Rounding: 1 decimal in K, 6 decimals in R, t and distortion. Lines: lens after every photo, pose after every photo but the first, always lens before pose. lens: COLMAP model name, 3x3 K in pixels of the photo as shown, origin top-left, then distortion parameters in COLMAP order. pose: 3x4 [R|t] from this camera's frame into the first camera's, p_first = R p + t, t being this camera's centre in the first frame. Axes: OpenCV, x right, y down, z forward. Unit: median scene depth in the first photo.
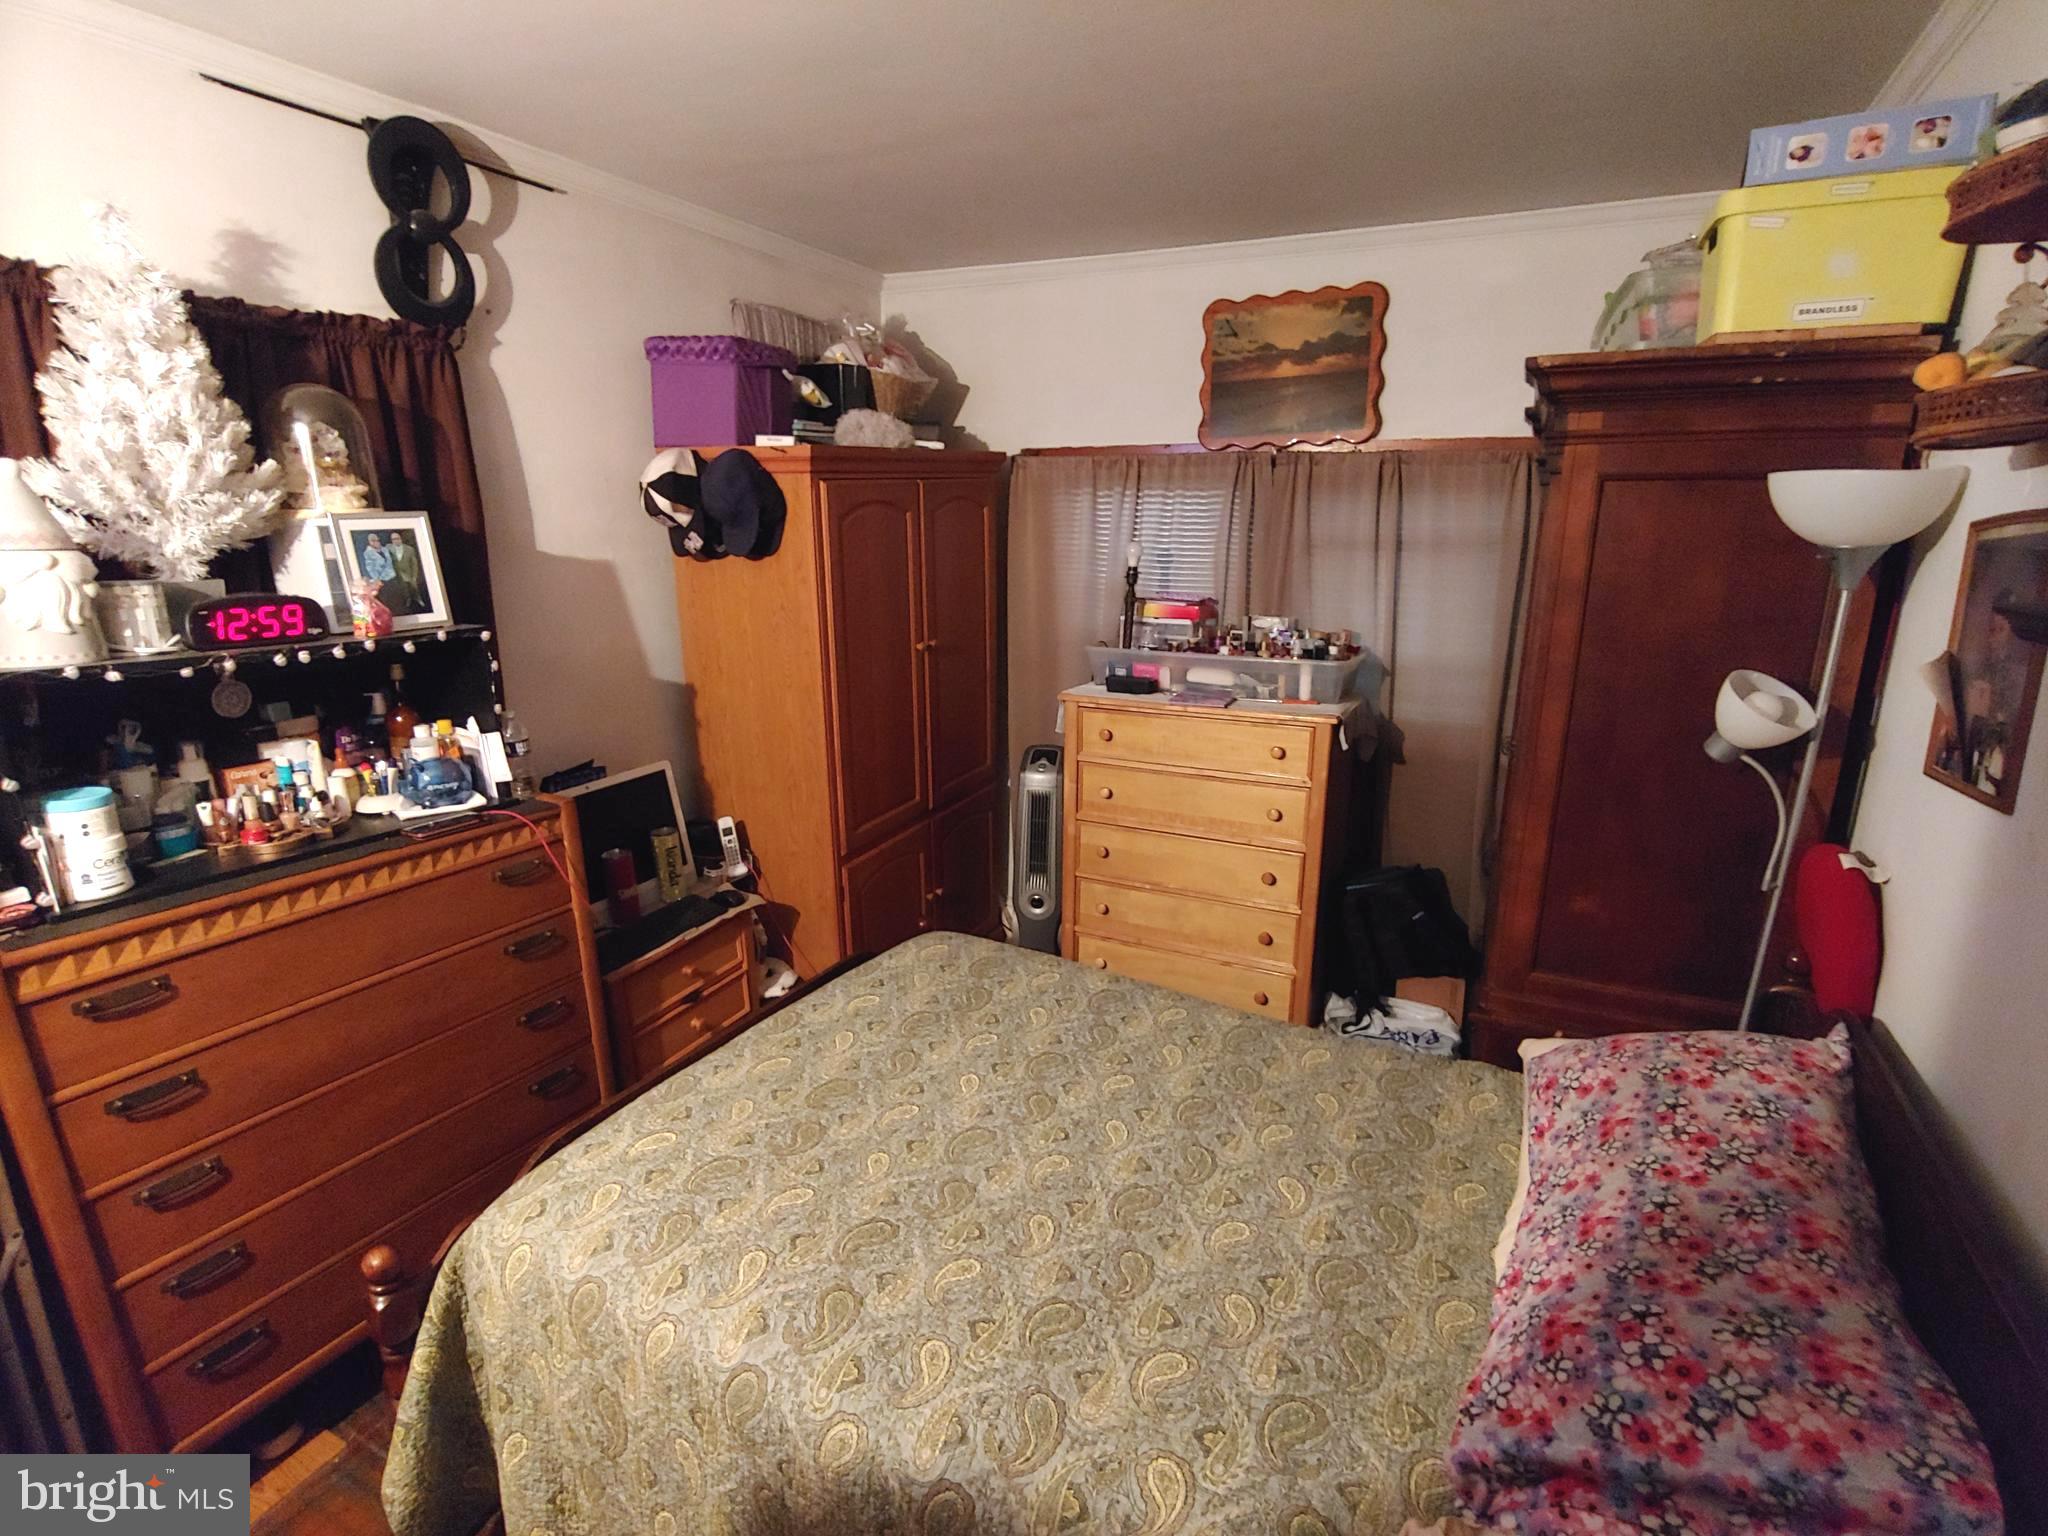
lens RADIAL K [[983.2, 0, 1004.4], [0, 983.2, 765.5], [0, 0, 1]] dist [-0.018948, -0.001266]
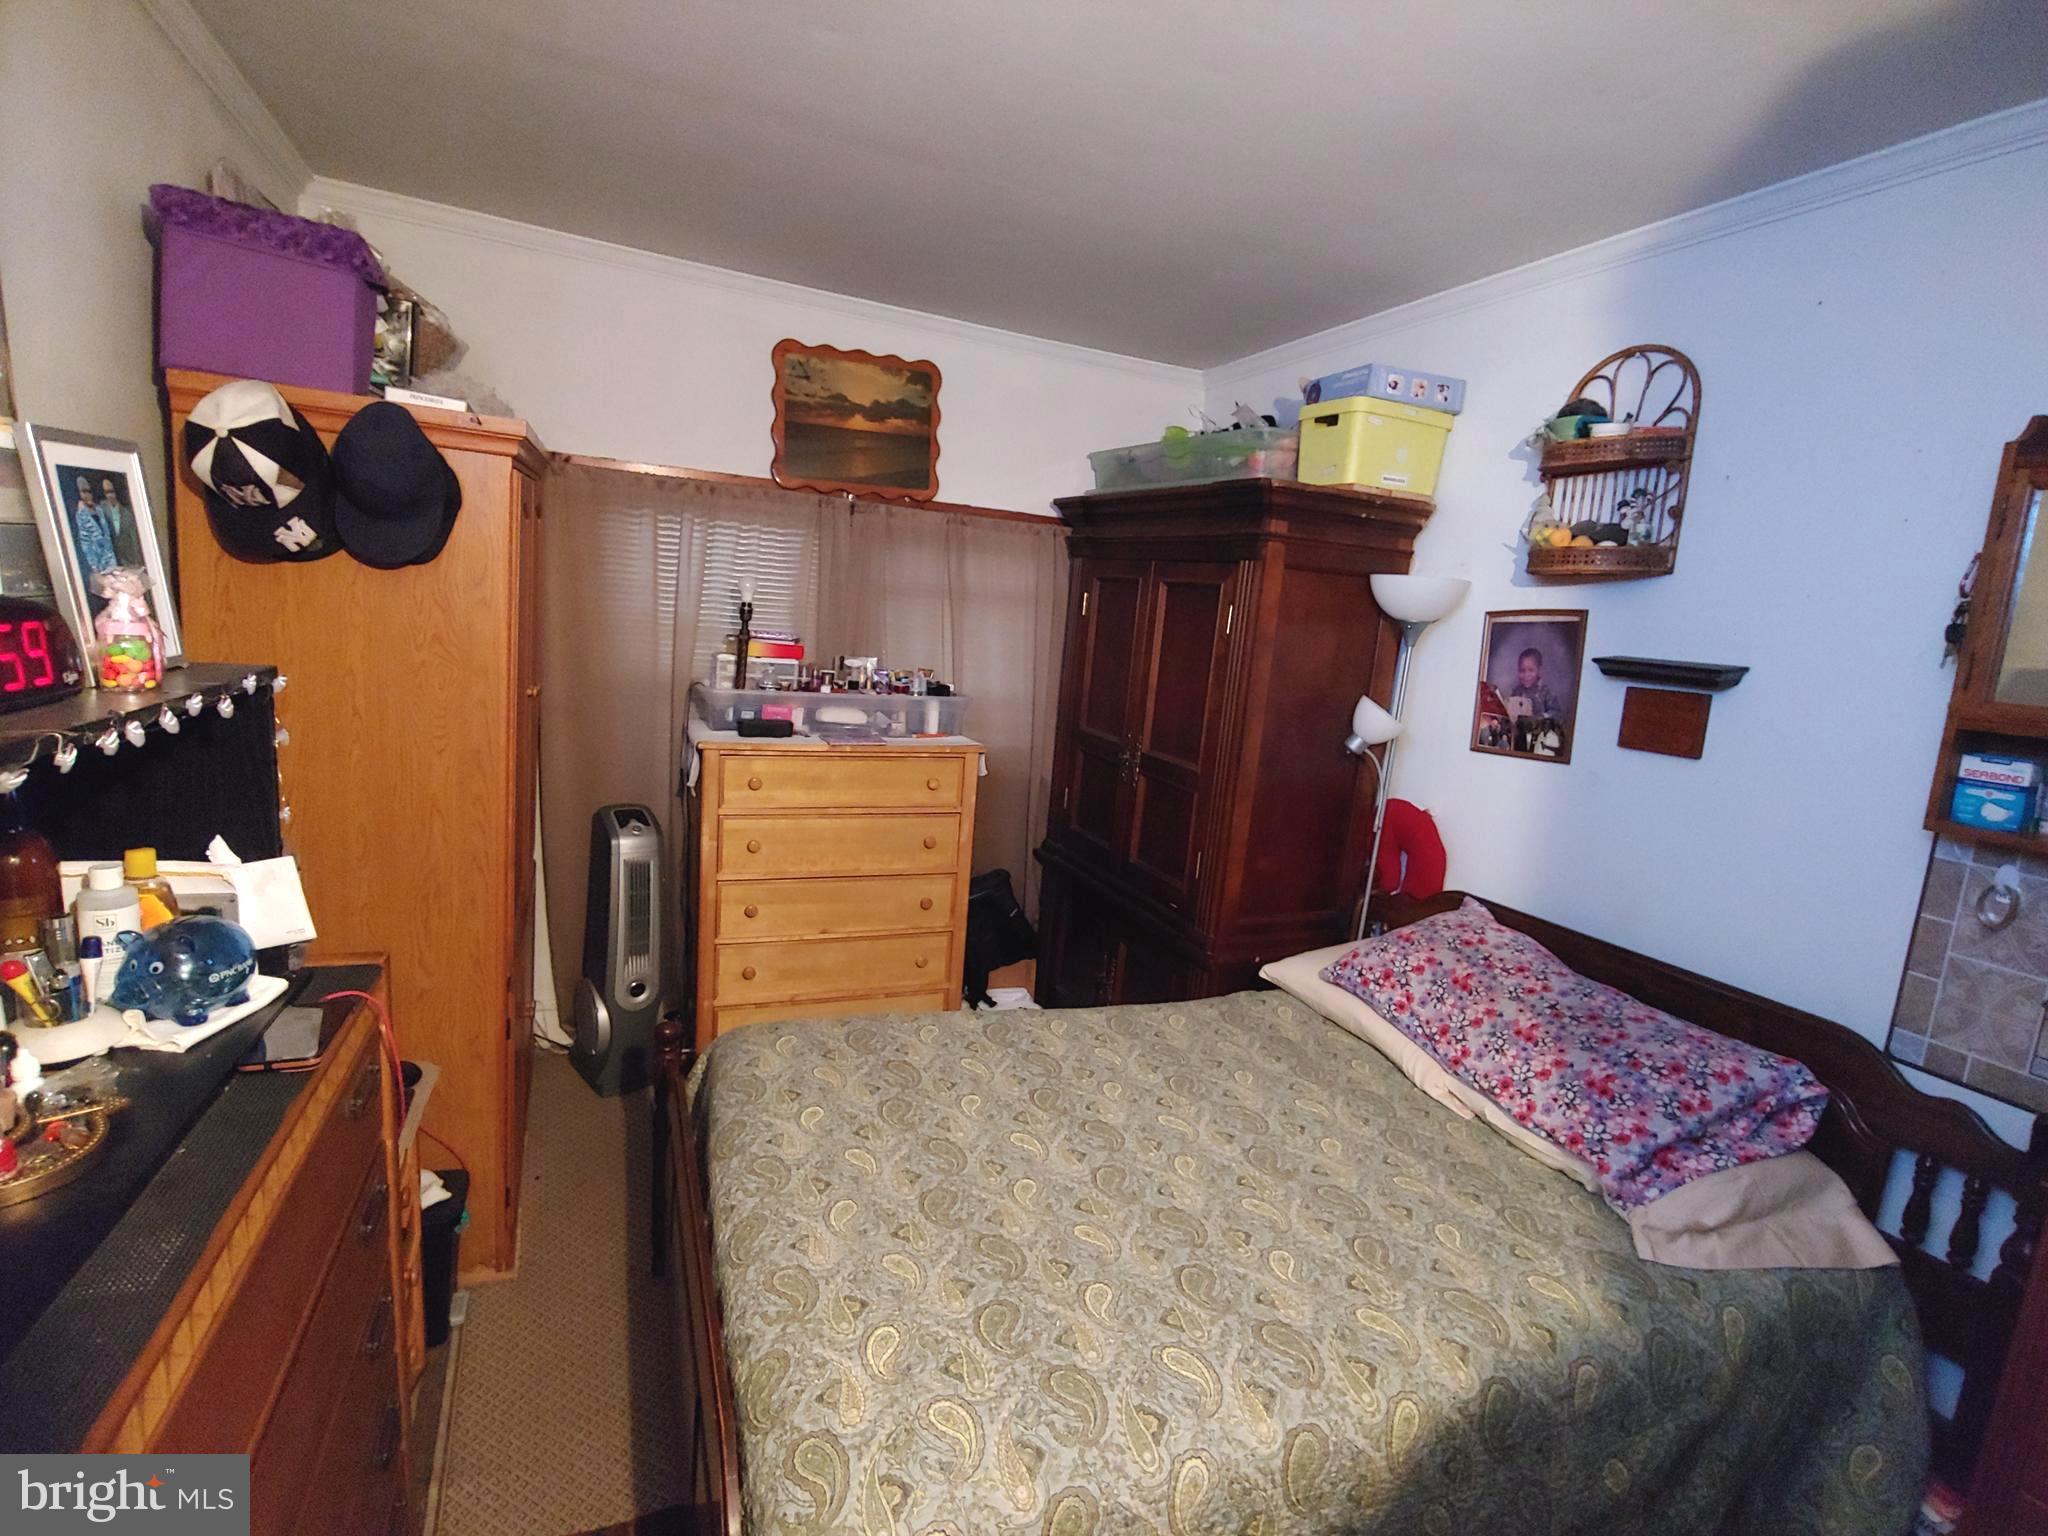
lens RADIAL K [[990.6, 0, 1024.0], [0, 990.6, 768.0], [0, 0, 1]] dist [-0.014780, 0.000484]
pose [[0.634840, -0.077457, 0.768751, -0.535123], [0.104110, 0.994464, 0.014224, -0.038277], [-0.765597, 0.071004, 0.639390, 0.251875]]
